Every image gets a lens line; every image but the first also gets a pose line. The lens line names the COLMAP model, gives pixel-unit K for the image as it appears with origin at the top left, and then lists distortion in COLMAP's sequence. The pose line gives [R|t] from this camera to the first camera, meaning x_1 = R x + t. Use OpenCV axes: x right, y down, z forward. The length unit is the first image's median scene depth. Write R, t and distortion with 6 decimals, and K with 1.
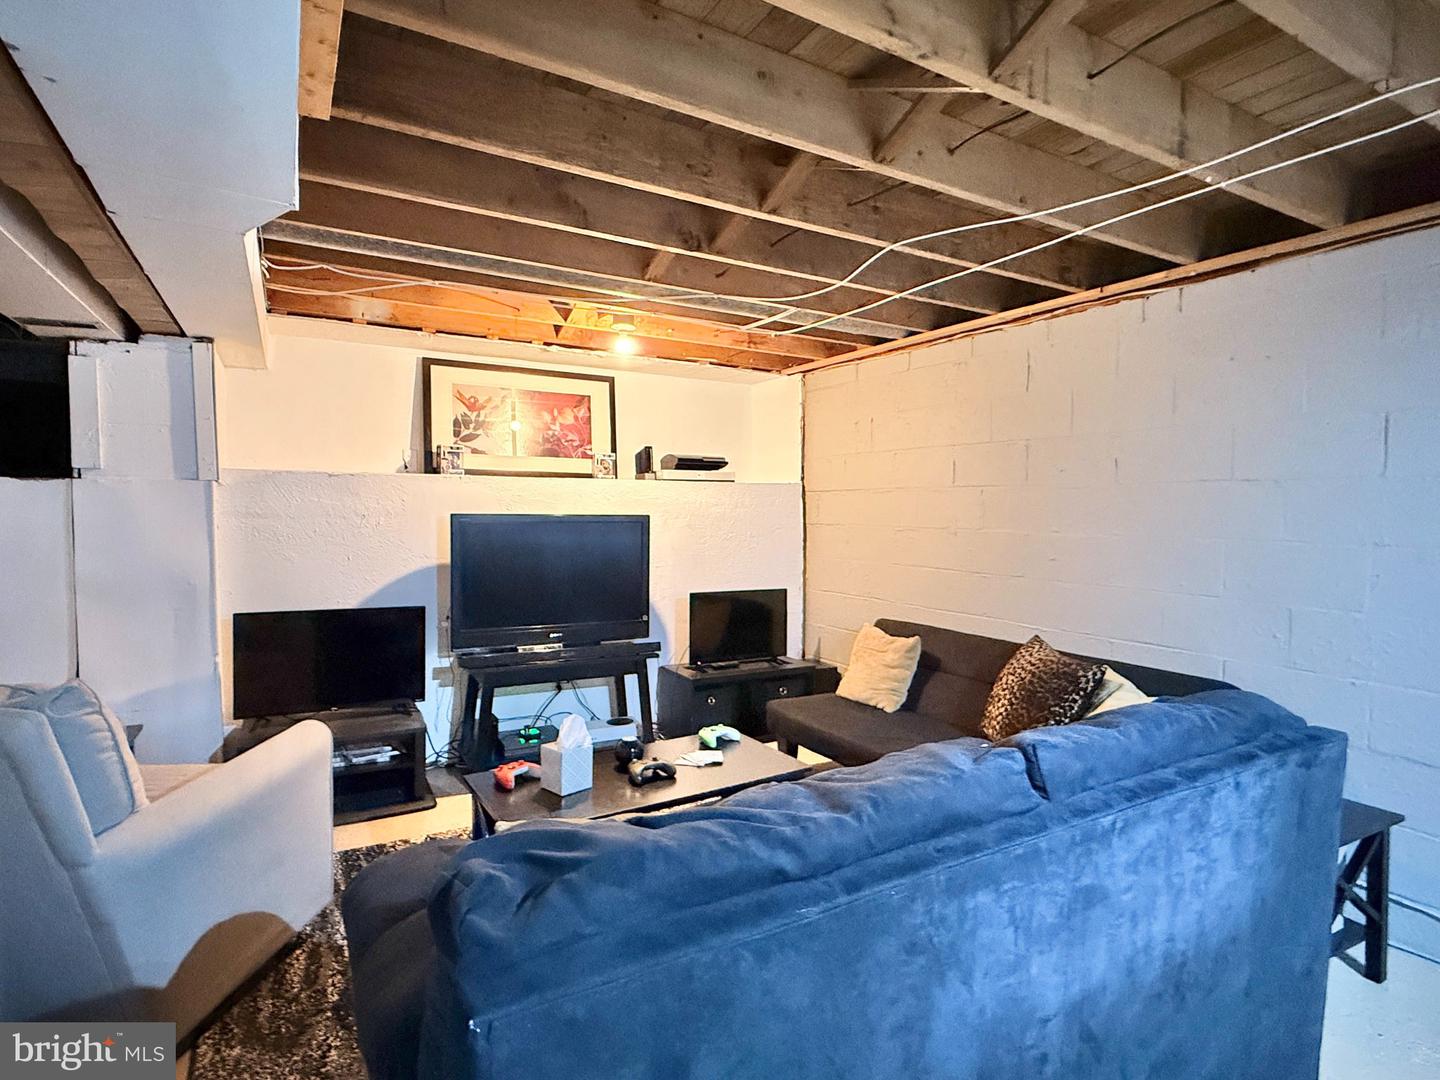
lens RADIAL K [[755.1, 0, 719.0], [0, 755.1, 539.9], [0, 0, 1]] dist [0.000788, -0.001054]
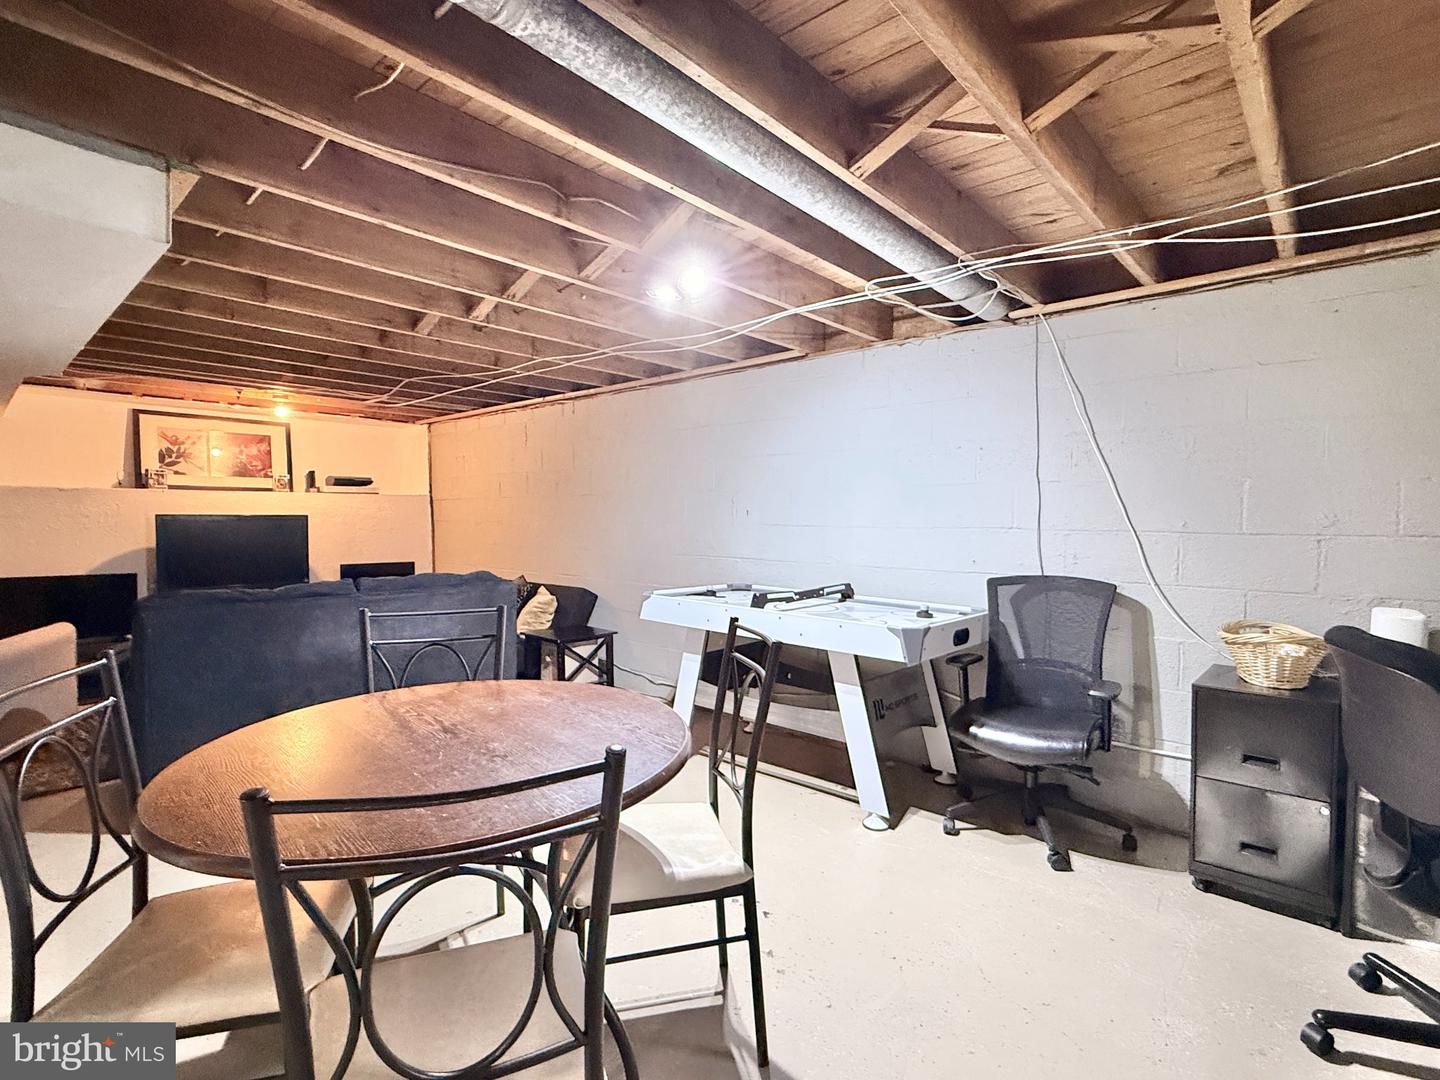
lens RADIAL K [[702.9, 0, 723.0], [0, 702.9, 538.4], [0, 0, 1]] dist [-0.002031, -0.001346]
pose [[0.947808, -0.019262, 0.318260, 0.244713], [0.022825, 0.999712, -0.007468, 0.043530], [-0.318024, 0.014343, 0.947974, -0.622851]]
